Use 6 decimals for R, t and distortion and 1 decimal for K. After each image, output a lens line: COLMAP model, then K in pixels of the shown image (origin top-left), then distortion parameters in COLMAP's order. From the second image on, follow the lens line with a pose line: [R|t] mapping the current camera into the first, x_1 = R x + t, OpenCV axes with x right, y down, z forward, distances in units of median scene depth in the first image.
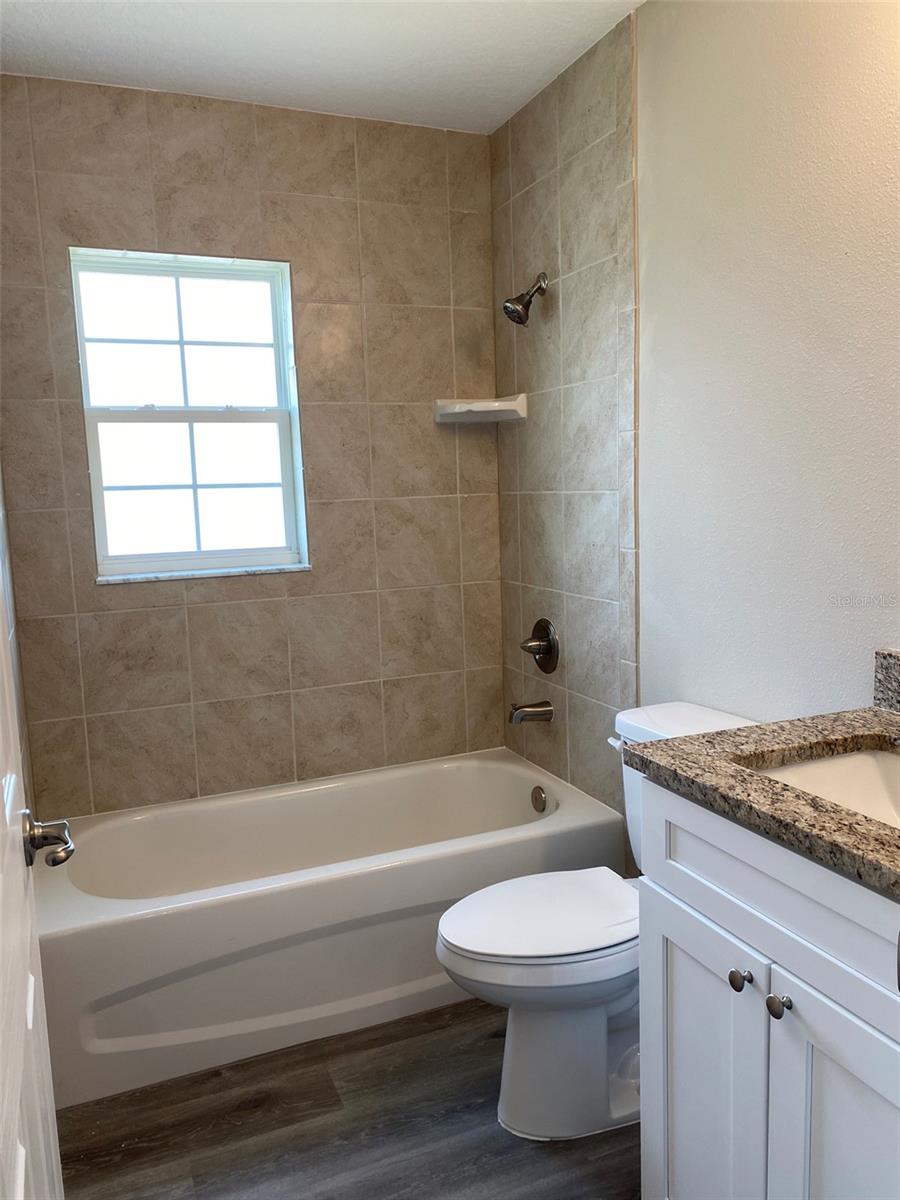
lens RADIAL K [[905.3, 0, 461.4], [0, 905.3, 596.1], [0, 0, 1]] dist [0.005052, -0.010137]
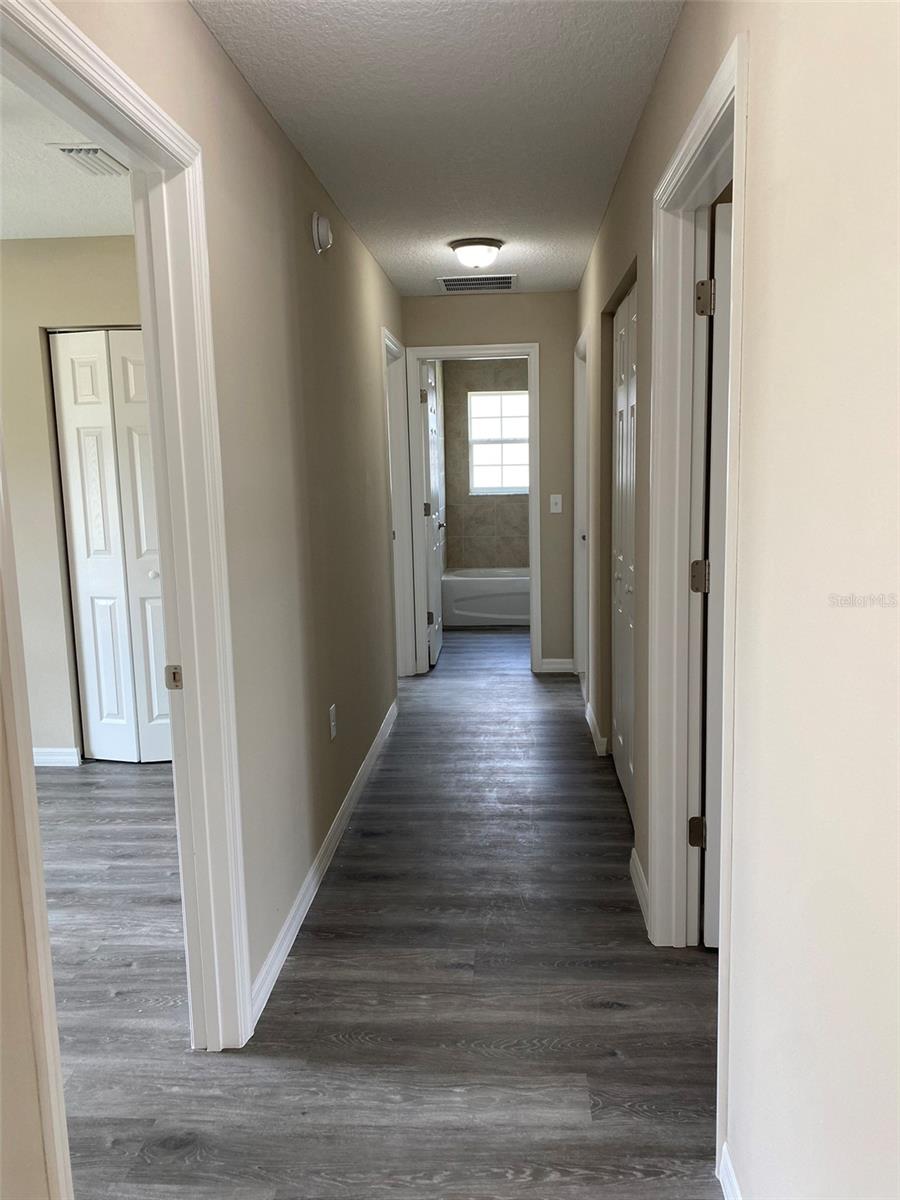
lens RADIAL K [[905.3, 0, 455.6], [0, 905.3, 602.0], [0, 0, 1]] dist [0.005052, -0.010137]
pose [[0.887300, 0.081750, -0.453890, 0.993504], [-0.066883, 0.996569, 0.048745, 0.200025], [0.456317, -0.012894, 0.889724, -1.793636]]
